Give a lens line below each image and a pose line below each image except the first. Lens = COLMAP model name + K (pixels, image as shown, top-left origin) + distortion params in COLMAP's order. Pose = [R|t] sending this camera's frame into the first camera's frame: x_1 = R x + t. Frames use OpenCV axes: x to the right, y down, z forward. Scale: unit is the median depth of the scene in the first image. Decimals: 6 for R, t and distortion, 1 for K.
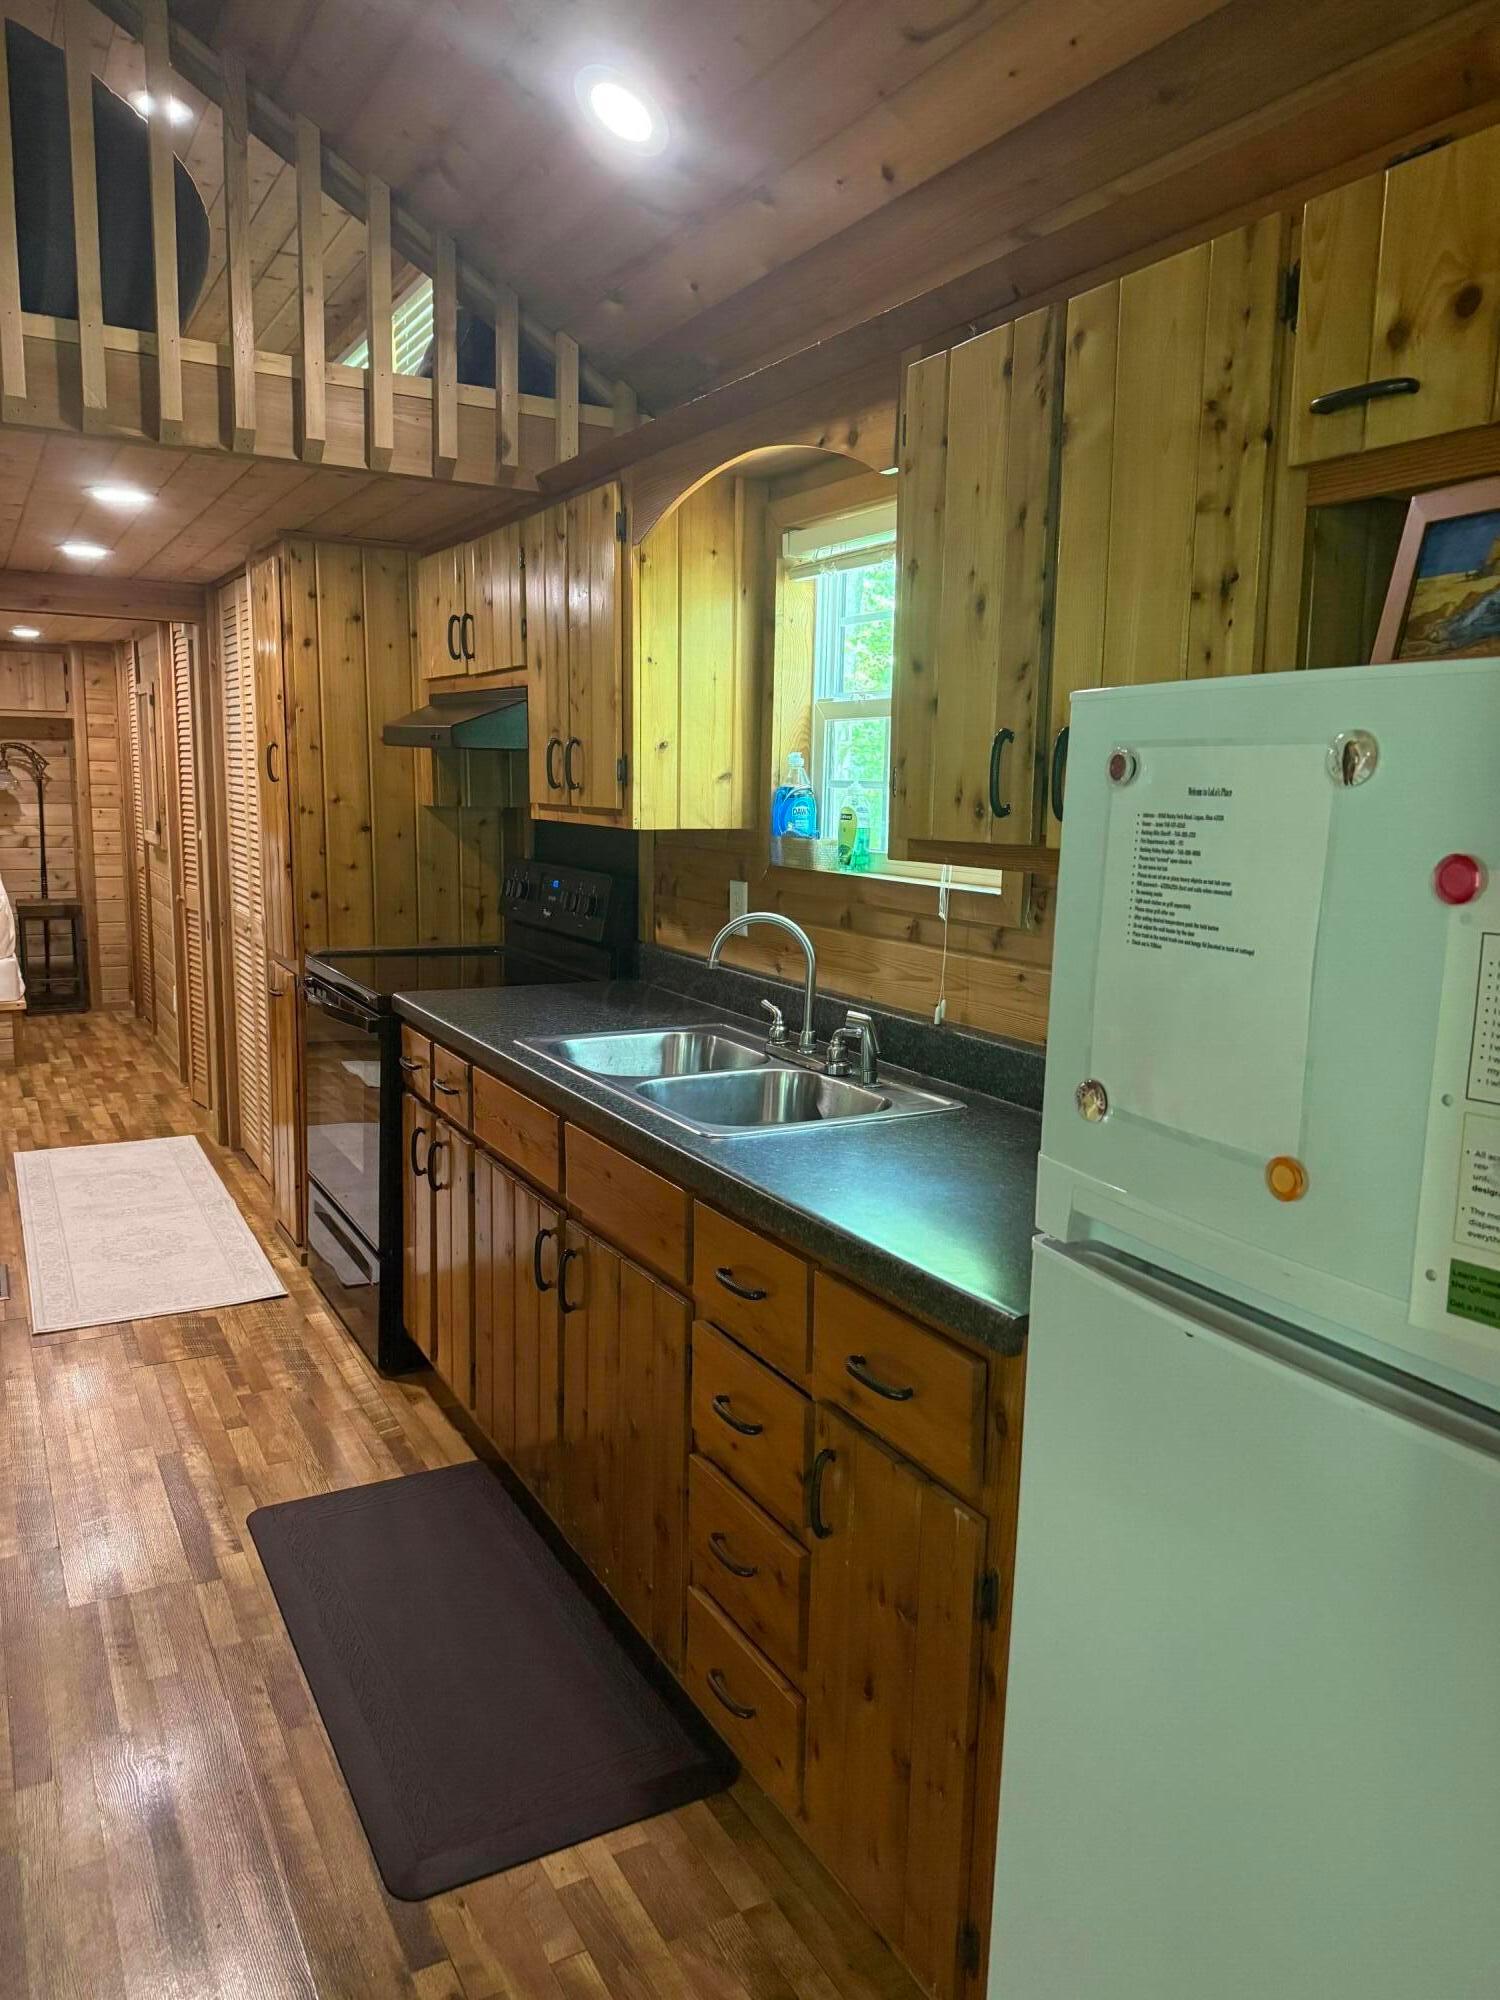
lens RADIAL K [[1403.0, 0, 774.6], [0, 1403.0, 1001.0], [0, 0, 1]] dist [0.050490, -0.058959]
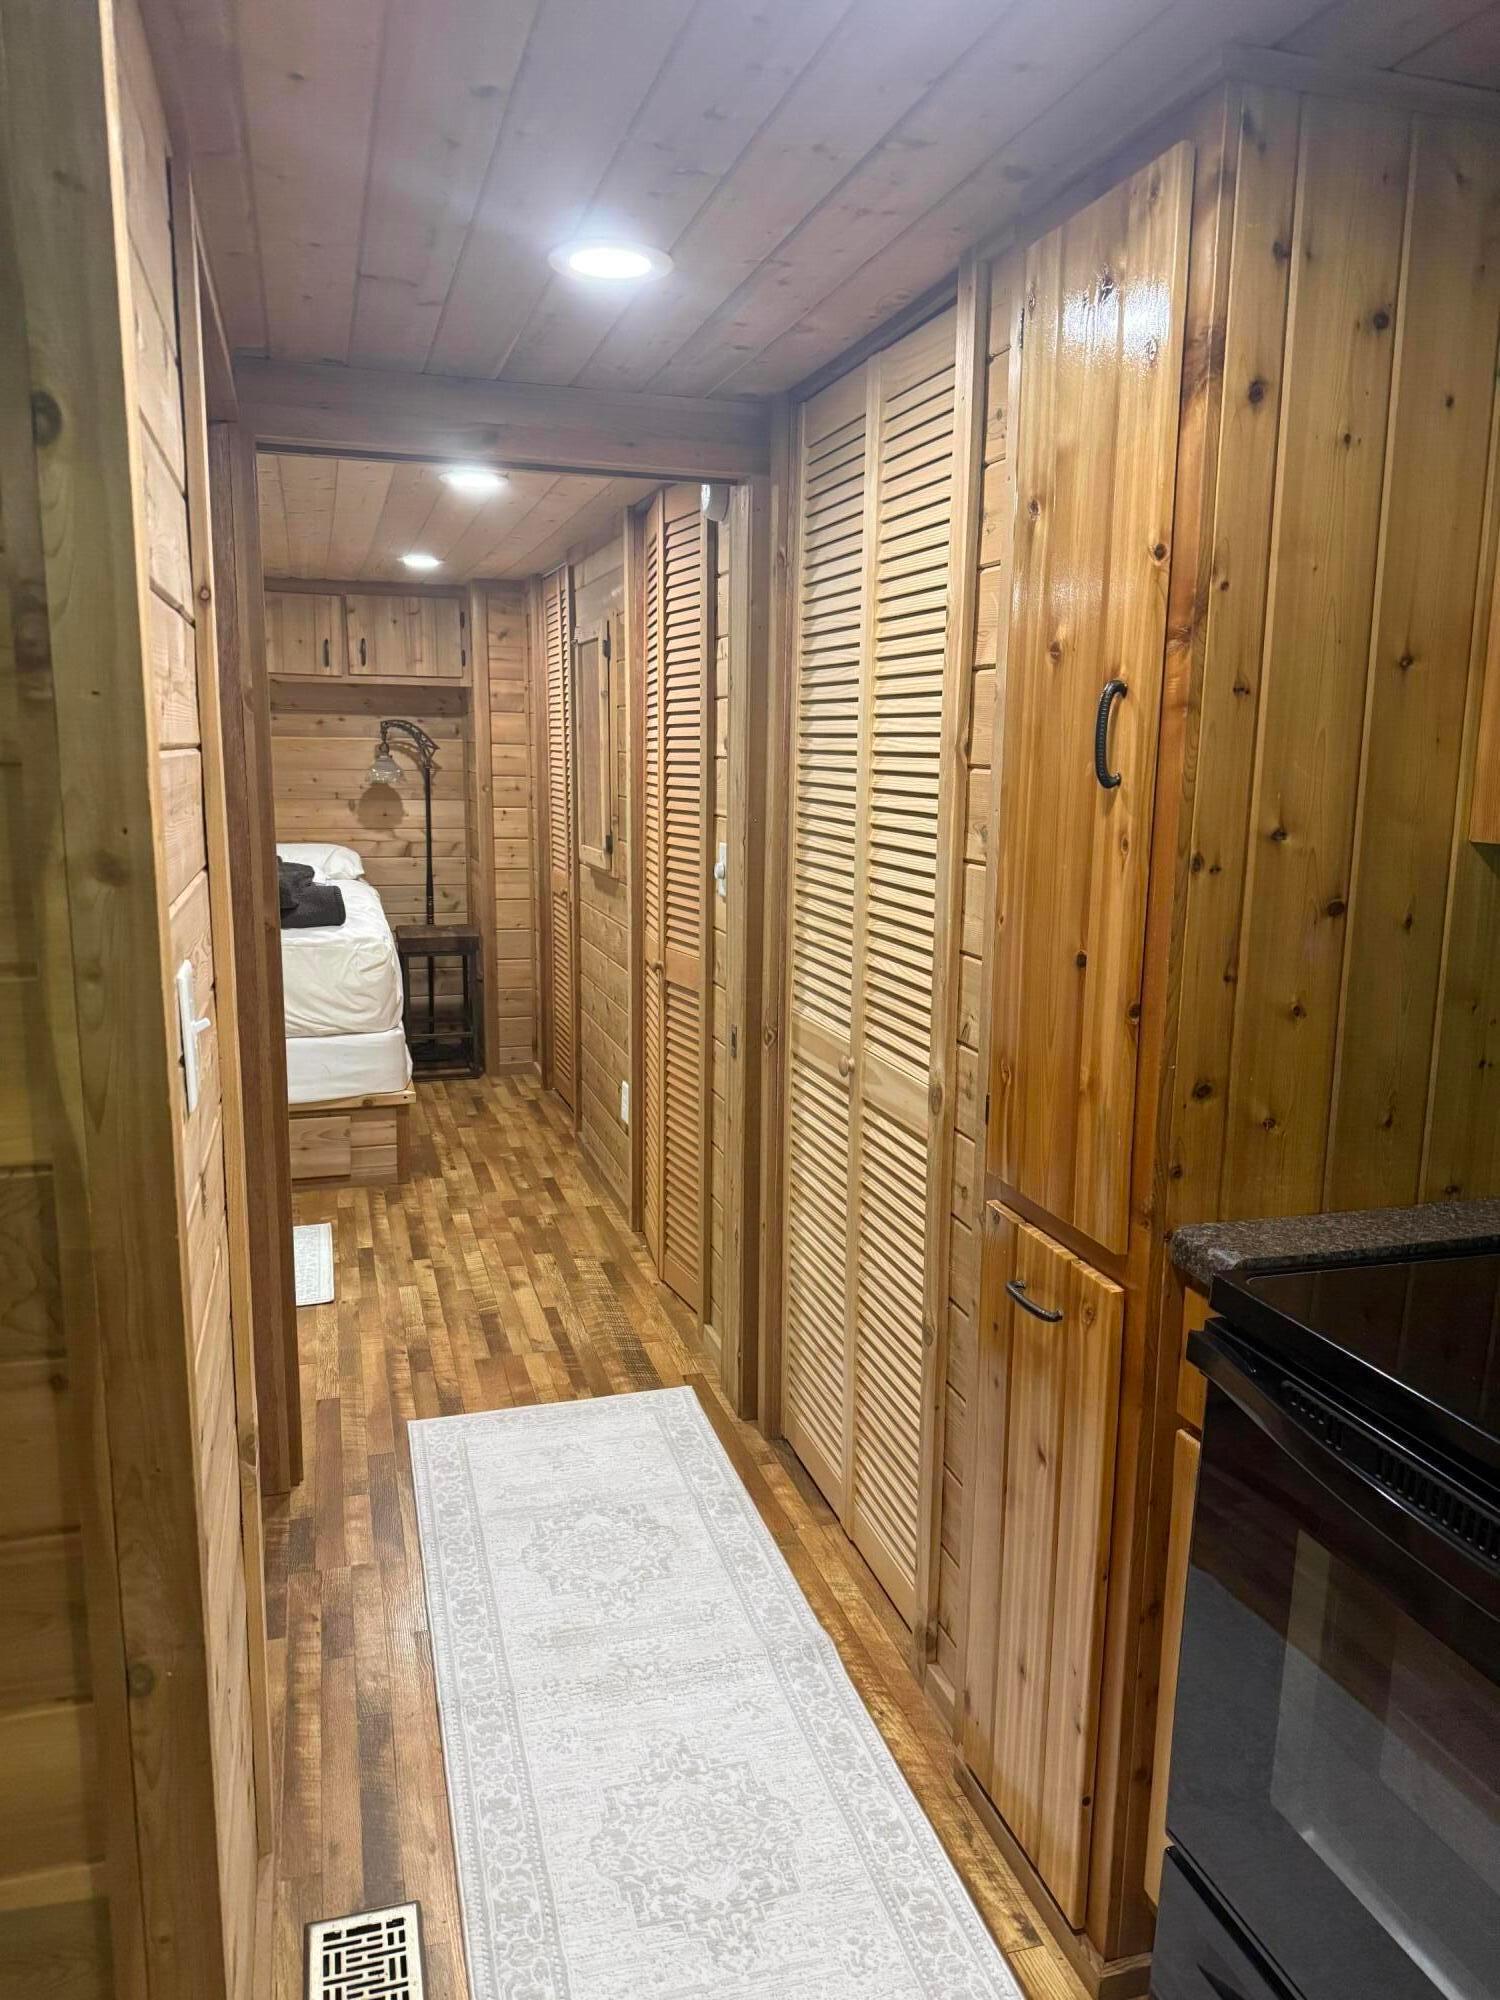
lens RADIAL K [[1403.0, 0, 780.0], [0, 1403.0, 992.8], [0, 0, 1]] dist [0.050490, -0.058959]
pose [[0.977993, 0.025245, -0.207104, -0.438465], [-0.022993, 0.999647, 0.013274, -0.126159], [0.207366, -0.008220, 0.978229, 0.750273]]
